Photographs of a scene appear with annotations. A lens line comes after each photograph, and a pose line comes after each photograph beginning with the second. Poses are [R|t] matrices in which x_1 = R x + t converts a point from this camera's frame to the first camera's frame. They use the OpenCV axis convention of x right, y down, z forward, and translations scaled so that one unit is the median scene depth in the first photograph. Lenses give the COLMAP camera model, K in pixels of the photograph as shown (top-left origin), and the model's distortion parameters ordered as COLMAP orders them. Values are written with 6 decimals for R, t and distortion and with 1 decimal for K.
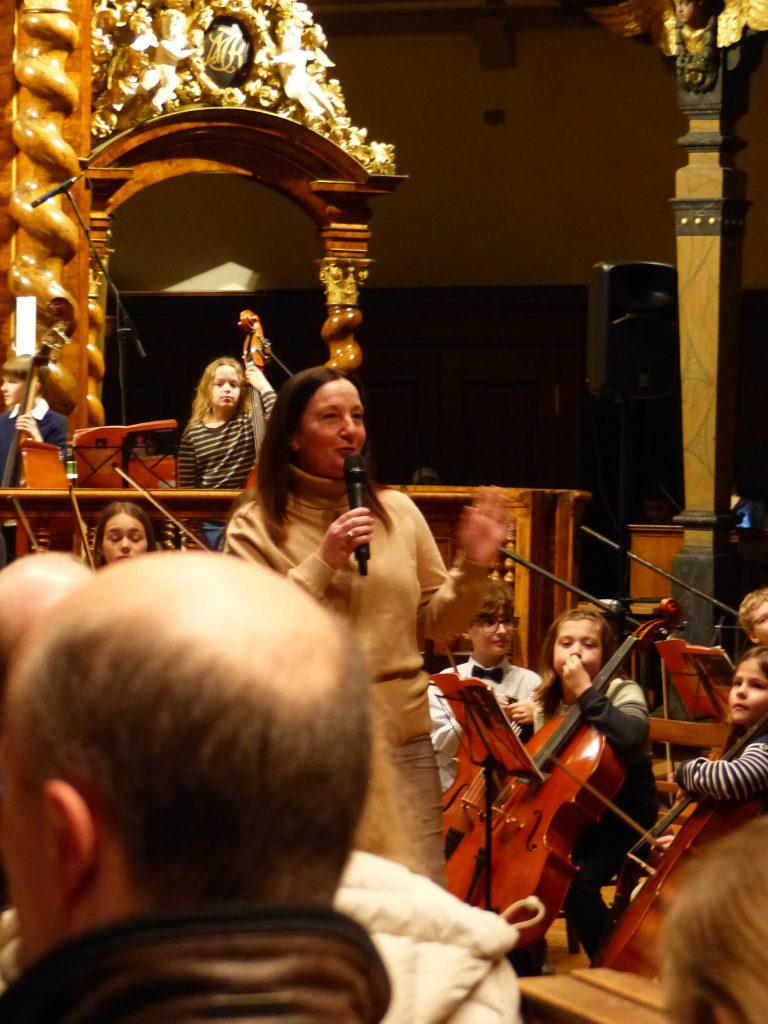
lens RADIAL K [[2862.3, 0, 374.8], [0, 2862.3, 520.1], [0, 0, 1]] dist [0.019026, 0.000000]
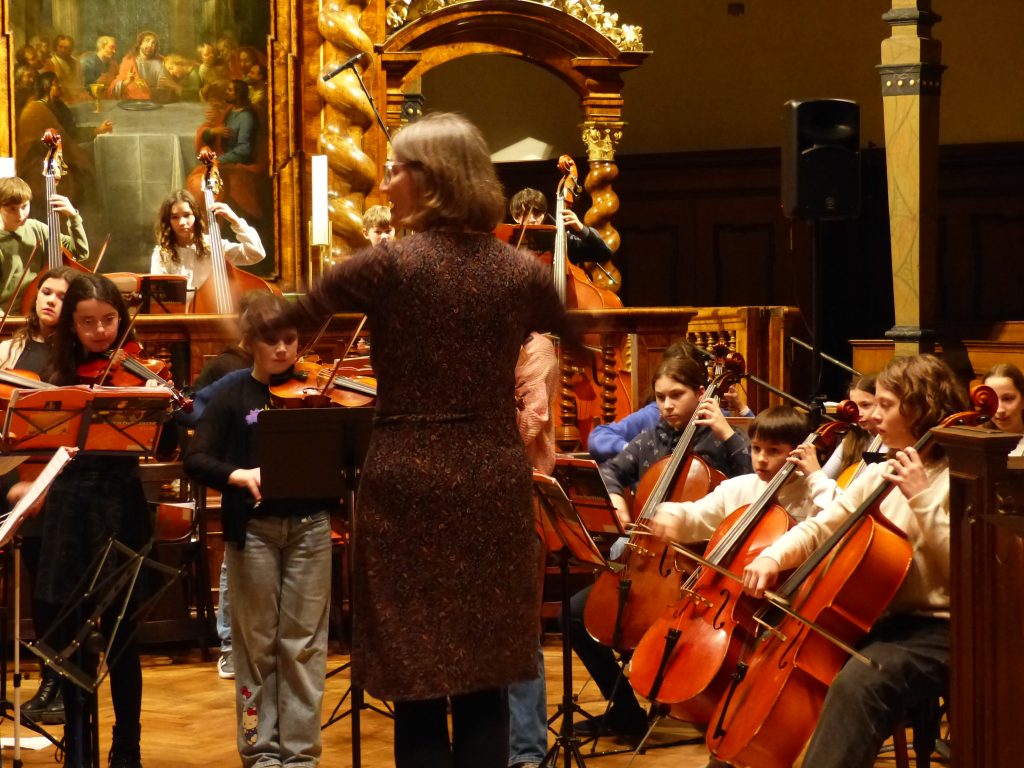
lens RADIAL K [[2106.2, 0, 516.6], [0, 2106.2, 375.8], [0, 0, 1]] dist [-0.034503, 0.000000]
pose [[0.995620, -0.020932, -0.091117, 0.032015], [0.021814, 0.999724, 0.008689, 0.006426], [0.090910, -0.010638, 0.995802, 0.116663]]
